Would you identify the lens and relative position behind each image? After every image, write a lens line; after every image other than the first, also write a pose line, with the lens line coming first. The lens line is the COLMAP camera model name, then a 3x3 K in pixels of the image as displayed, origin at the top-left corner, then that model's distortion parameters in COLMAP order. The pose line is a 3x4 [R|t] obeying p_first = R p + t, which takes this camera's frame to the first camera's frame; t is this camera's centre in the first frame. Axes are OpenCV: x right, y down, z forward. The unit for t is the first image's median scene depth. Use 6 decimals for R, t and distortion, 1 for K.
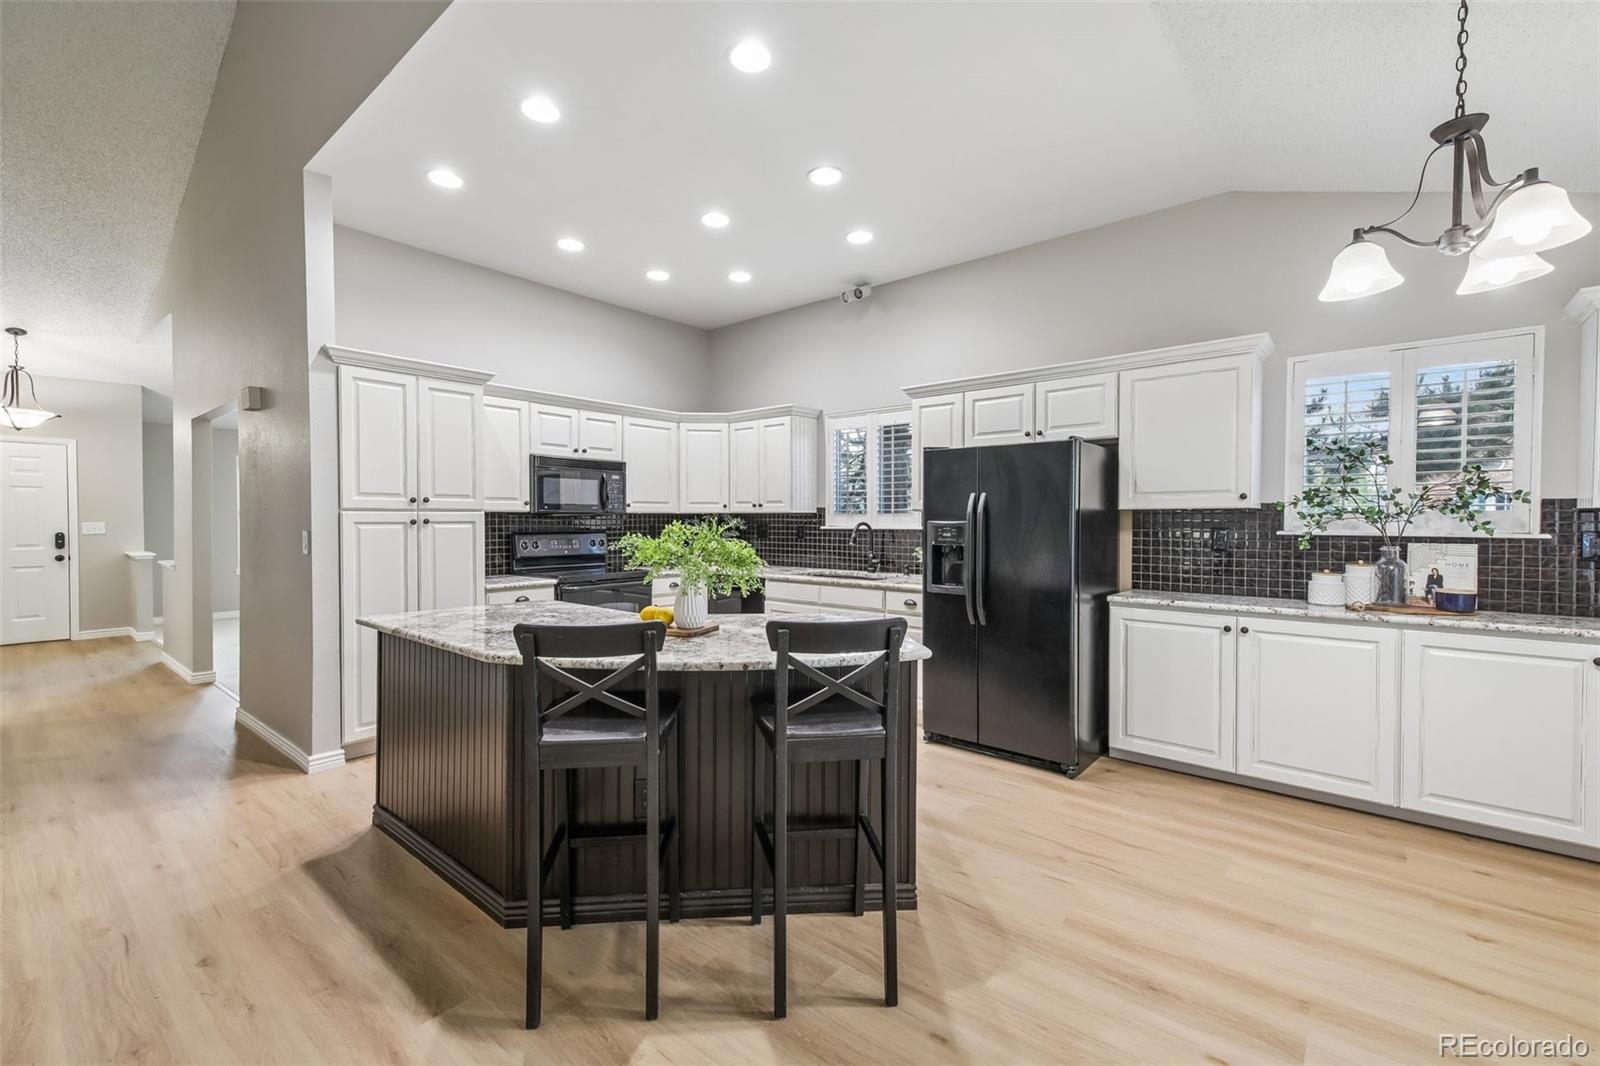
lens RADIAL K [[693.2, 0, 809.9], [0, 693.2, 535.3], [0, 0, 1]] dist [0.010234, -0.001759]
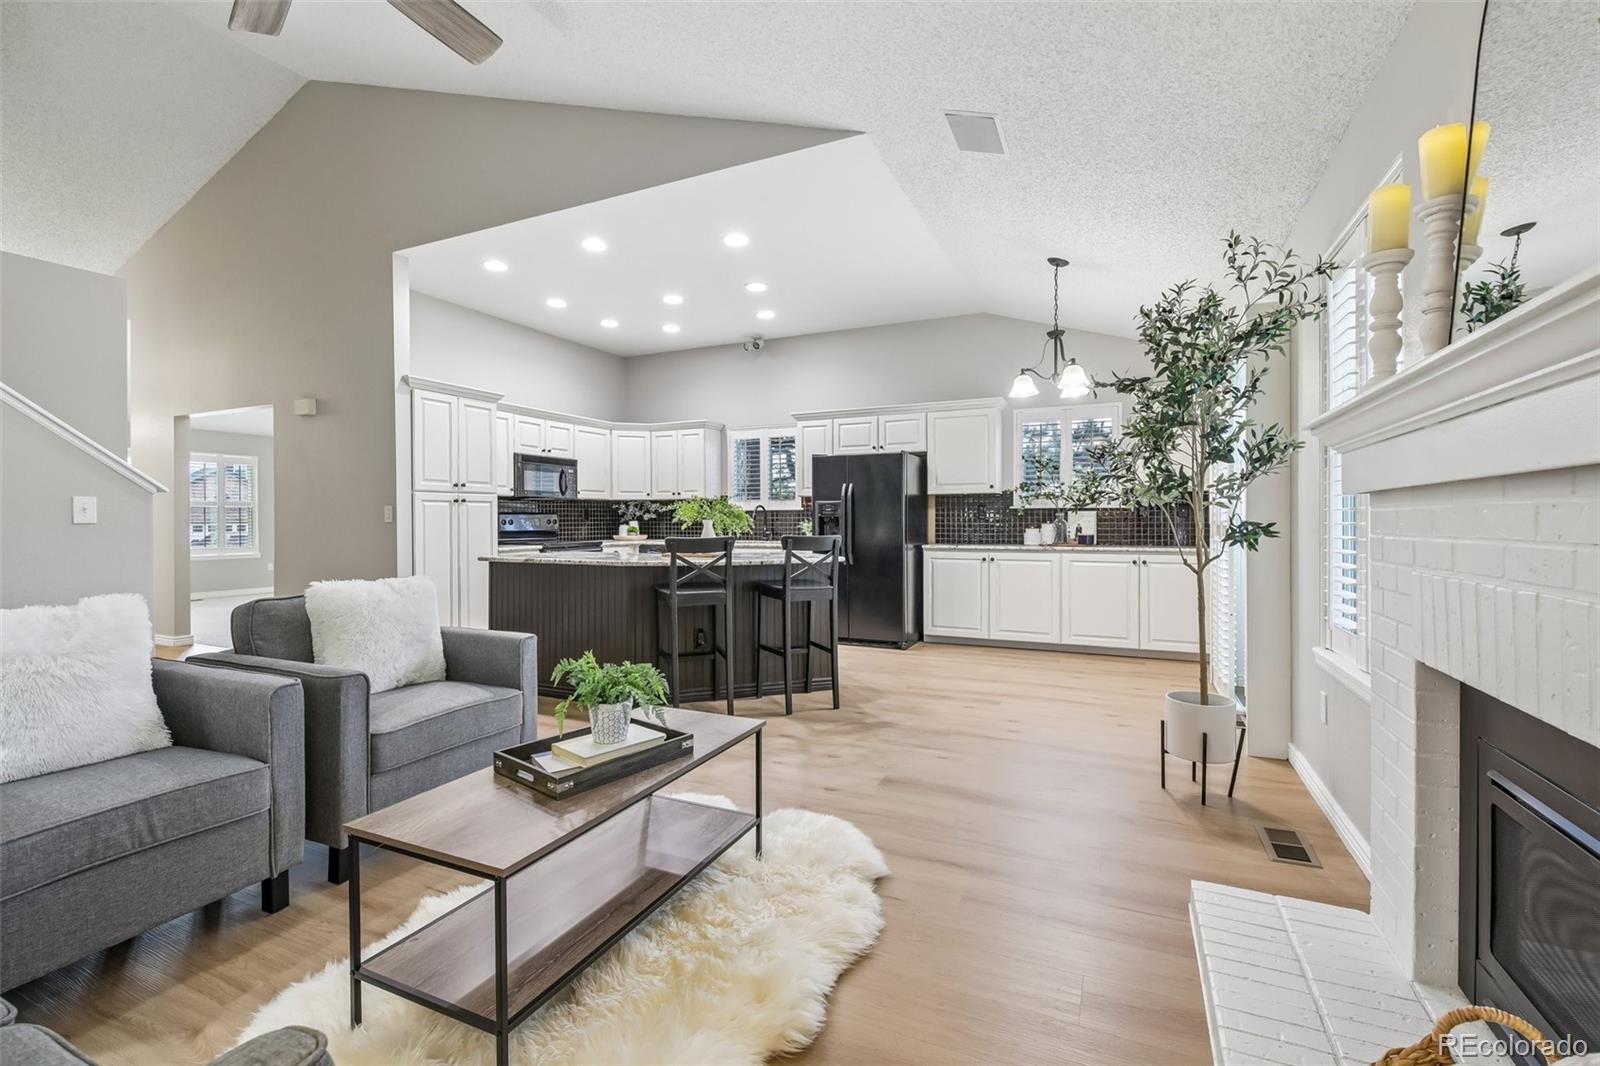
lens RADIAL K [[693.2, 0, 813.2], [0, 693.2, 521.8], [0, 0, 1]] dist [0.010234, -0.001759]
pose [[0.966266, -0.005851, 0.257479, -0.242516], [0.010722, 0.999789, -0.017517, 0.053497], [-0.257323, 0.019687, 0.966125, -0.523597]]
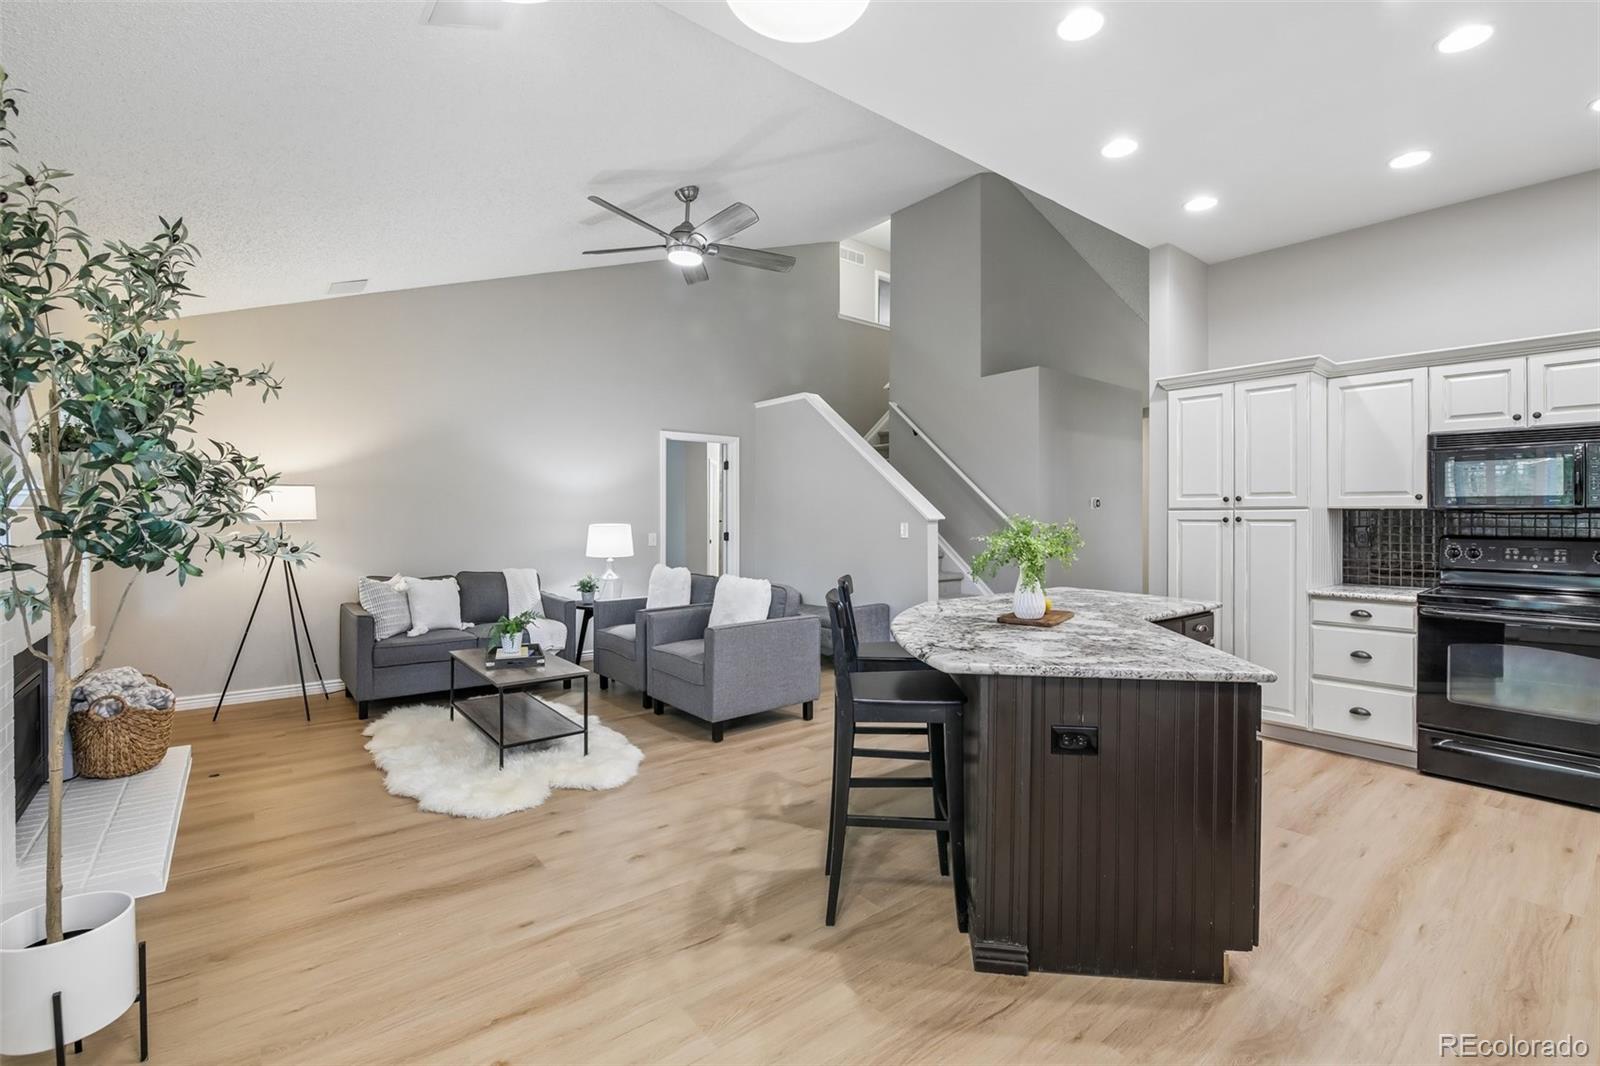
lens RADIAL K [[726.3, 0, 786.5], [0, 726.3, 519.8], [0, 0, 1]] dist [-0.019483, -0.003467]
pose [[-0.239545, 0.002433, -0.970882, 0.611228], [-0.026135, 0.999618, 0.008954, -0.010359], [0.970533, 0.027519, -0.239390, 0.555630]]
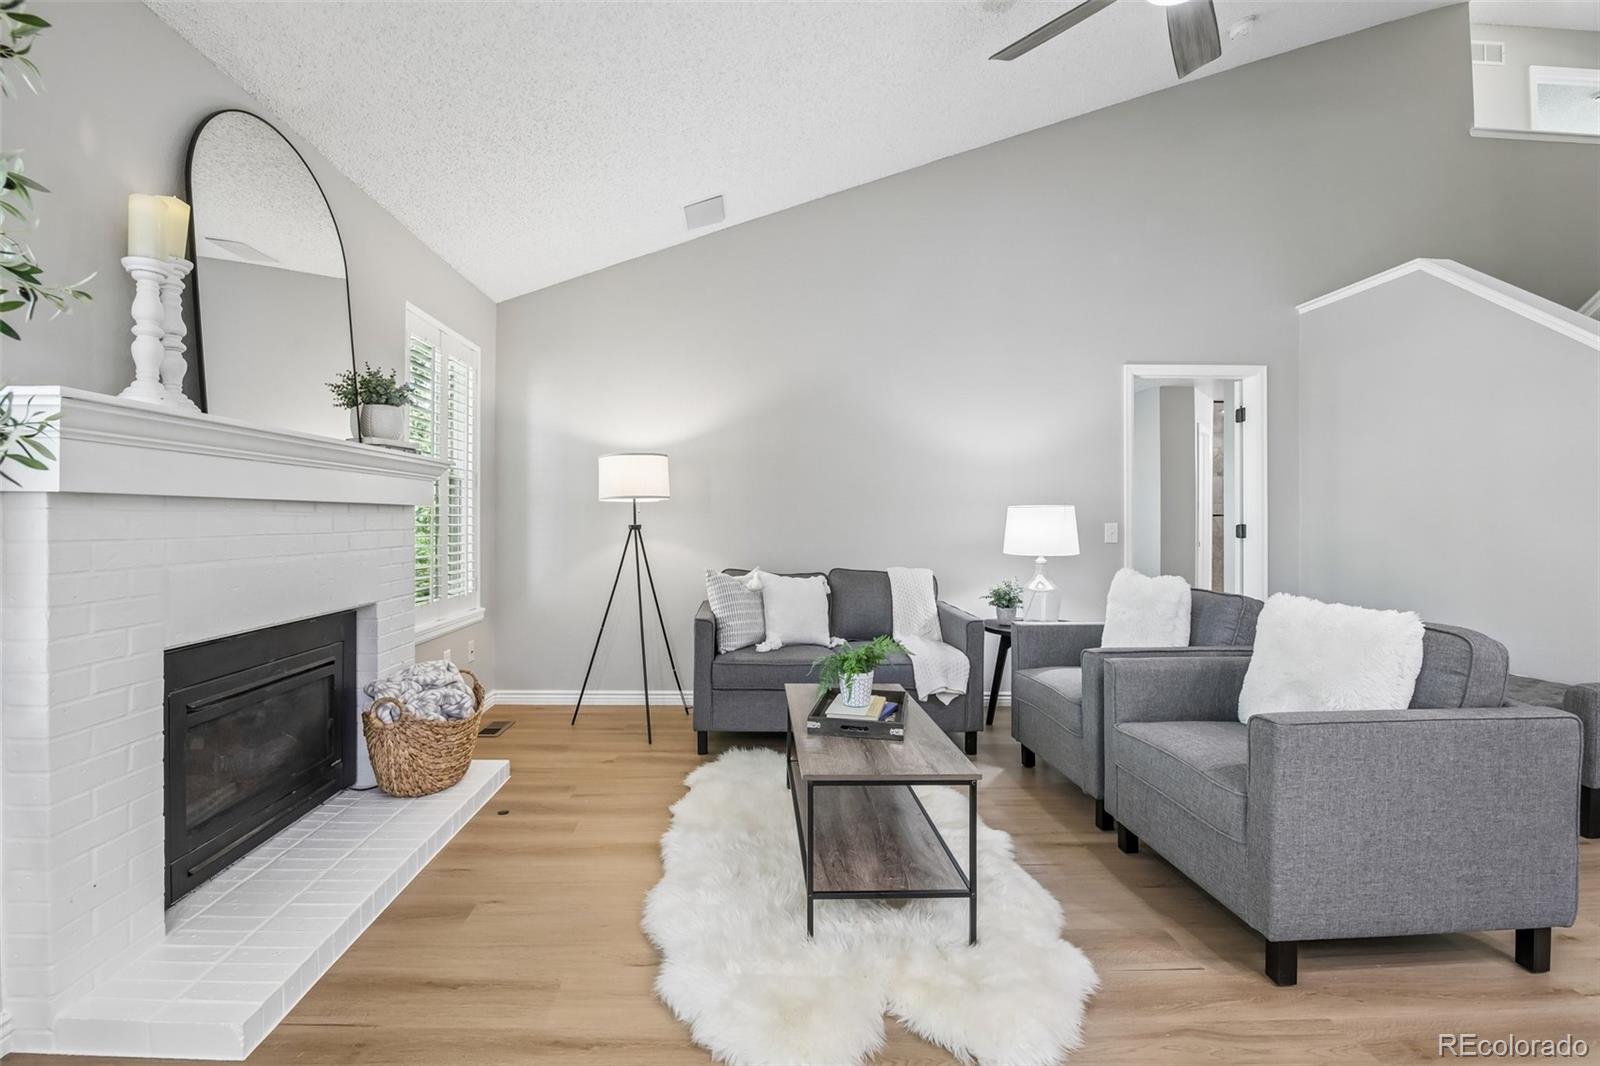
lens RADIAL K [[693.2, 0, 777.6], [0, 693.2, 520.7], [0, 0, 1]] dist [0.010234, -0.001759]
pose [[-0.761909, -0.008742, -0.647626, 0.181774], [-0.024583, 0.999579, 0.015429, 0.030236], [0.647218, 0.027676, -0.761802, 0.354833]]
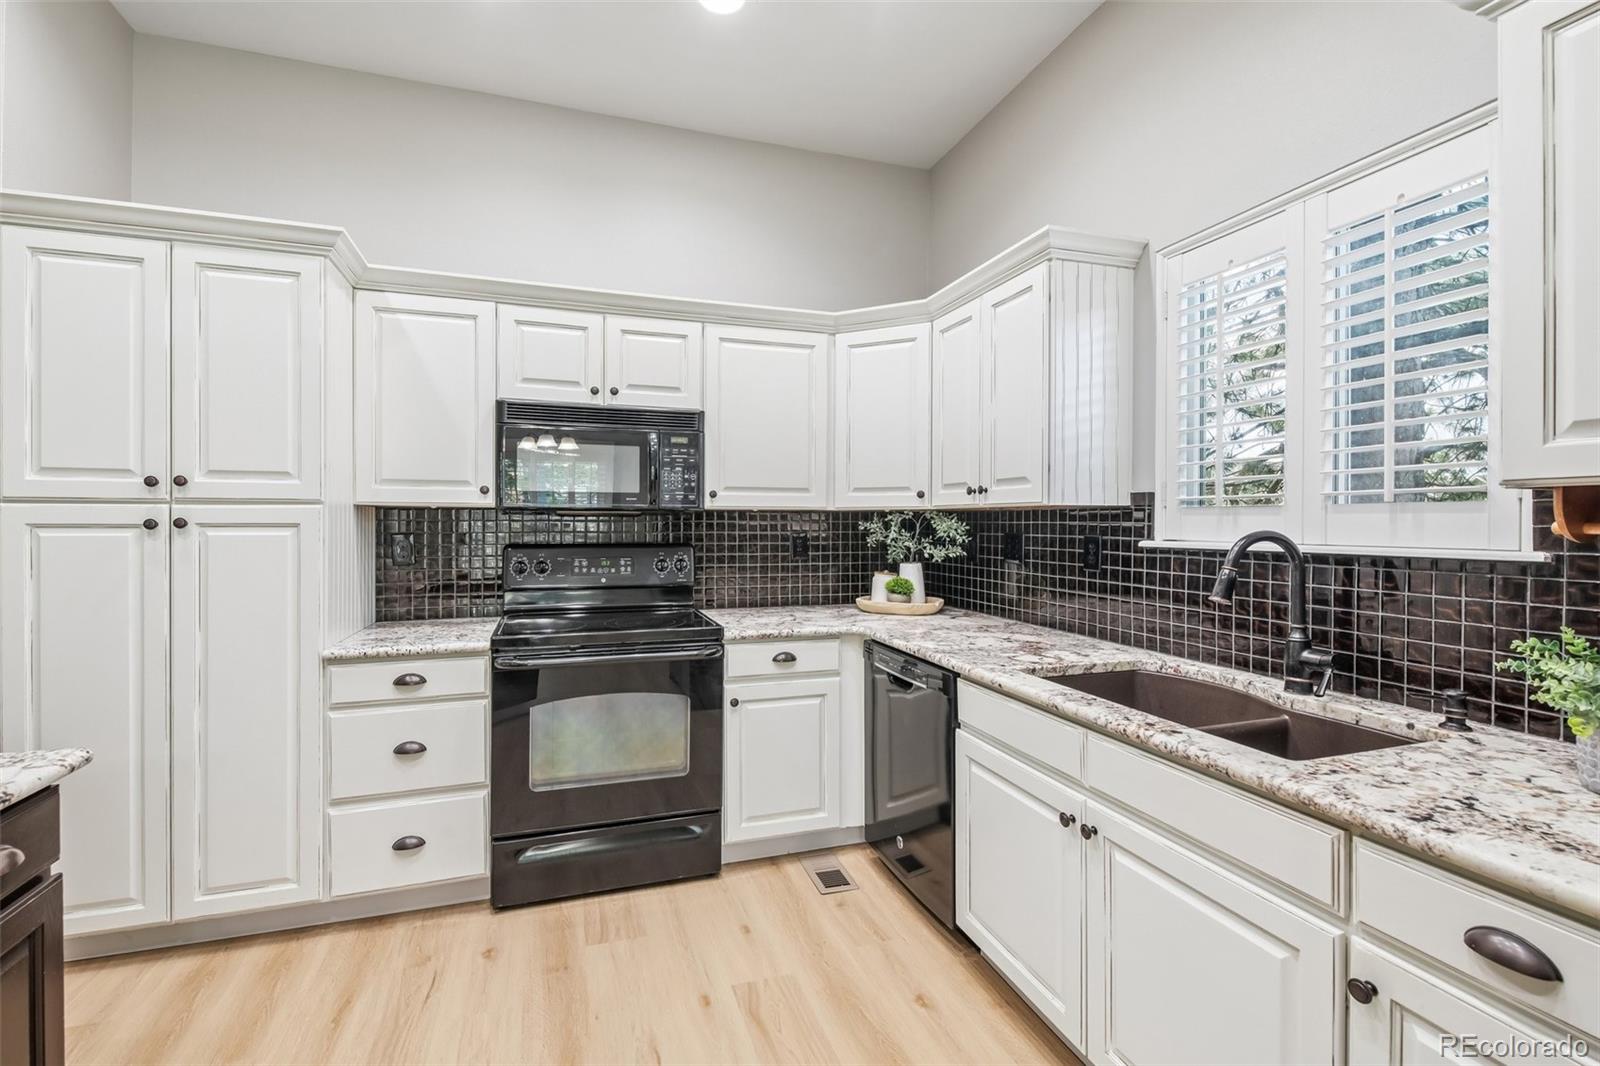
lens RADIAL K [[693.2, 0, 776.7], [0, 693.2, 518.2], [0, 0, 1]] dist [0.010234, -0.001759]
pose [[0.824882, -0.000957, -0.565304, 0.091162], [-0.016384, 0.999538, -0.025599, -0.016321], [0.565067, 0.030379, 0.824485, 0.763695]]
